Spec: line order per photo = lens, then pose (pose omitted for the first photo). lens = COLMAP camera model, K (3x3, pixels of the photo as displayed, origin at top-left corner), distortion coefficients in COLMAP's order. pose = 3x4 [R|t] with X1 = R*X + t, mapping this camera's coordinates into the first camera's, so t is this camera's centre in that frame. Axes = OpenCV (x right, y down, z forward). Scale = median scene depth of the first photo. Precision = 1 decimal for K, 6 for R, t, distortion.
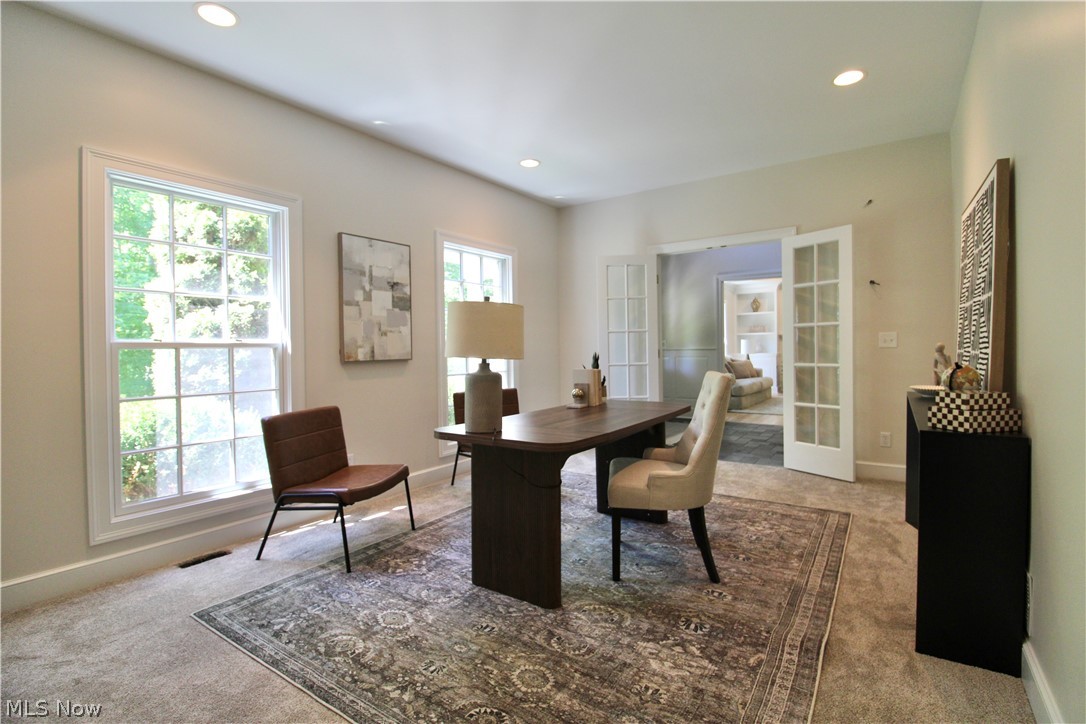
lens RADIAL K [[508.0, 0, 544.1], [0, 508.0, 355.7], [0, 0, 1]] dist [-0.013908, -0.004050]
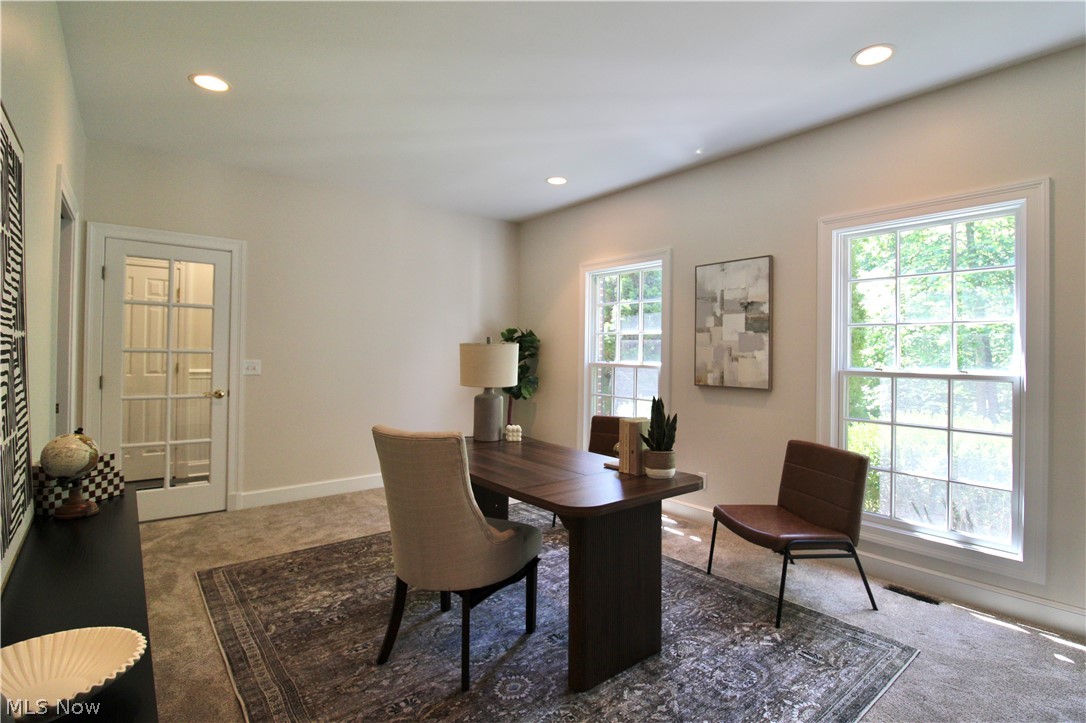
lens RADIAL K [[508.0, 0, 566.0], [0, 508.0, 350.4], [0, 0, 1]] dist [-0.013908, -0.004050]
pose [[-0.249016, 0.007996, -0.968466, 0.702361], [-0.027820, 0.999494, 0.015405, -0.068158], [0.968100, 0.030779, -0.248667, 0.969600]]
